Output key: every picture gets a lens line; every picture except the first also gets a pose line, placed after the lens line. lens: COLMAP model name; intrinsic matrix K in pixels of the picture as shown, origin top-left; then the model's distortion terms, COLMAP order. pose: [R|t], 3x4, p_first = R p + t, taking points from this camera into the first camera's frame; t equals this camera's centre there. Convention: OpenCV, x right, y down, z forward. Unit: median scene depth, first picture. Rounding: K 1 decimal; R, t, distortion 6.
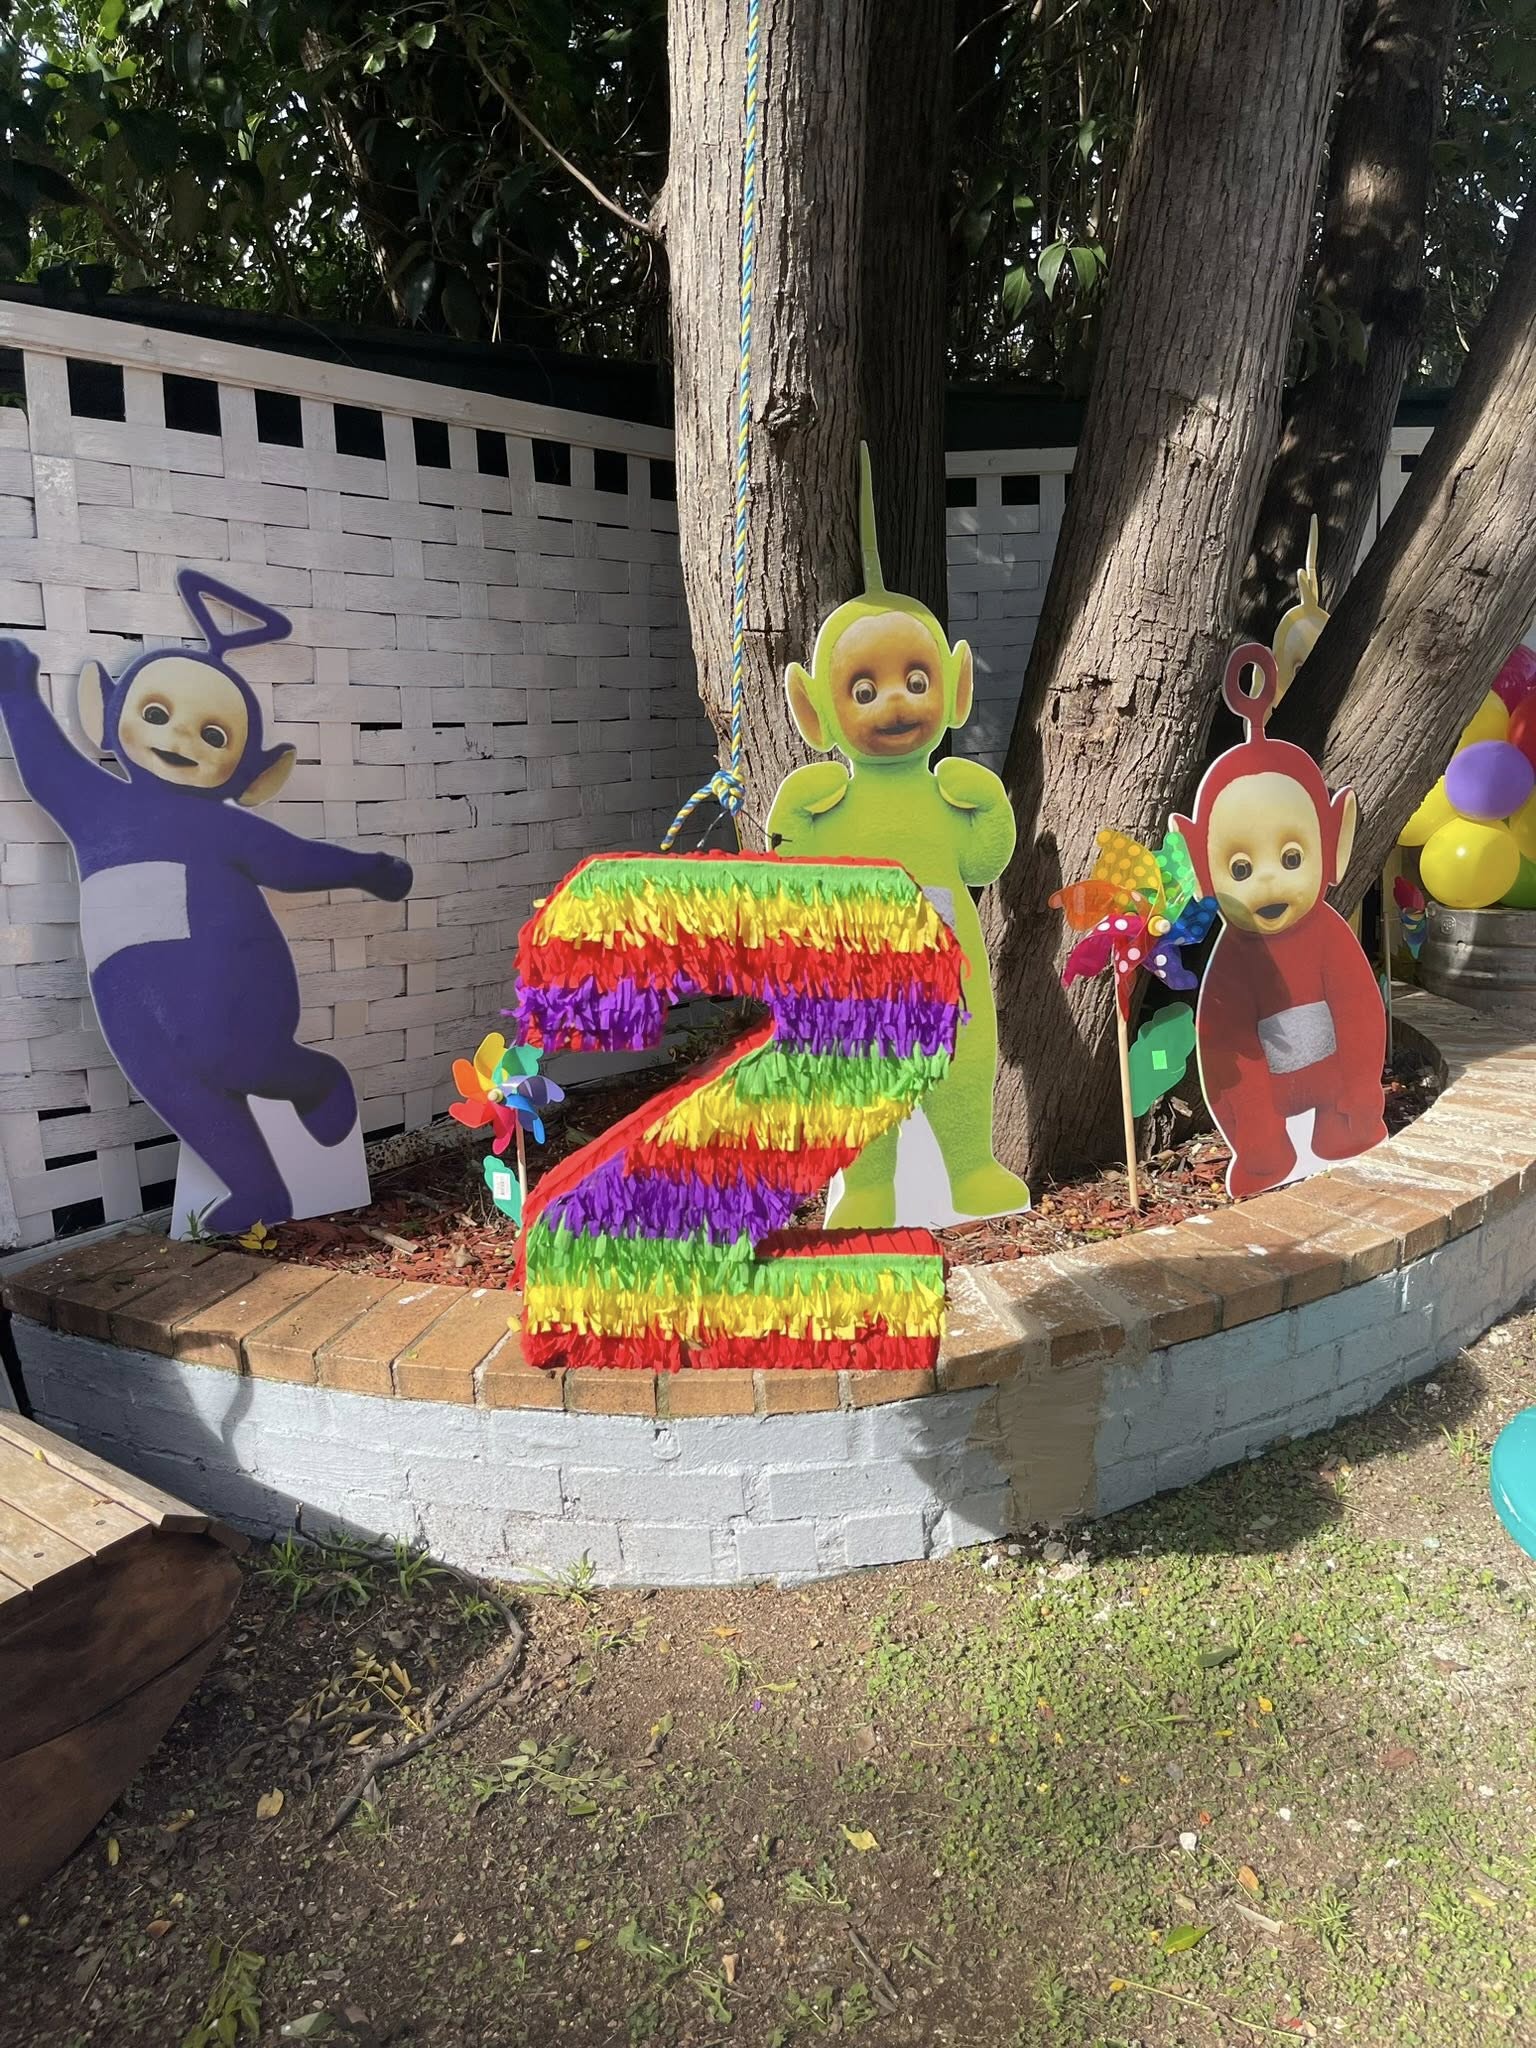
lens RADIAL K [[1539.6, 0, 765.9], [0, 1539.6, 1026.2], [0, 0, 1]] dist [0.037853, -0.032953]
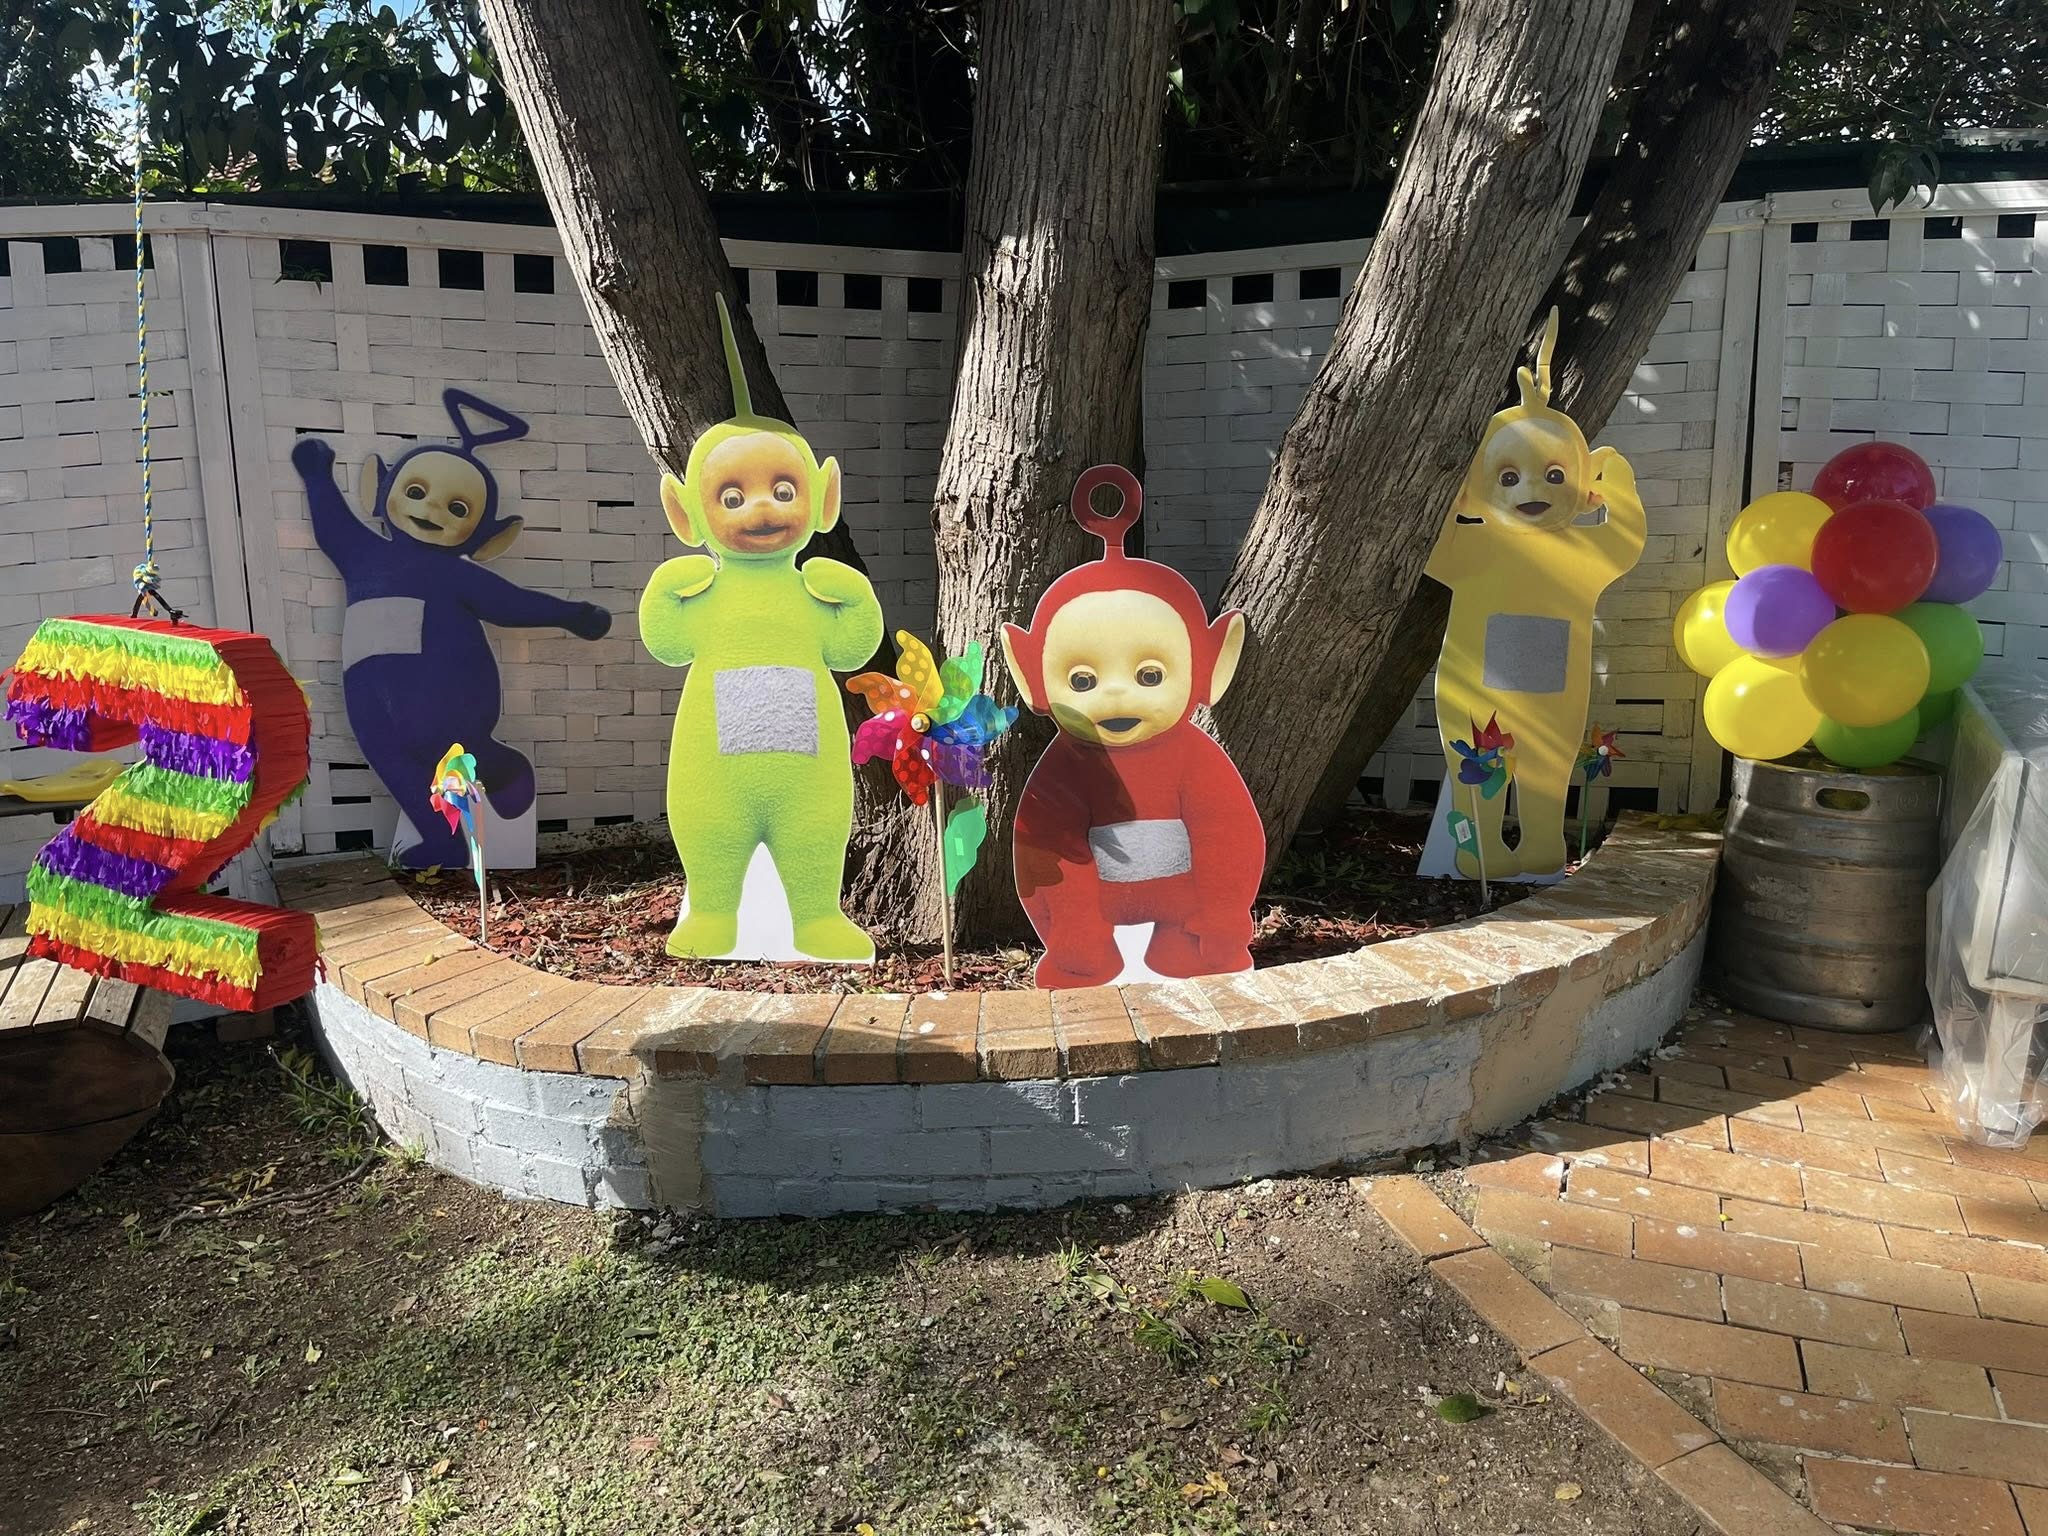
lens RADIAL K [[1539.6, 0, 1021.0], [0, 1539.6, 769.5], [0, 0, 1]] dist [0.037853, -0.032953]
pose [[0.847319, 0.129928, -0.514946, 0.835189], [-0.127729, 0.991007, 0.039871, -0.080111], [0.515495, 0.031990, 0.856295, 0.094318]]
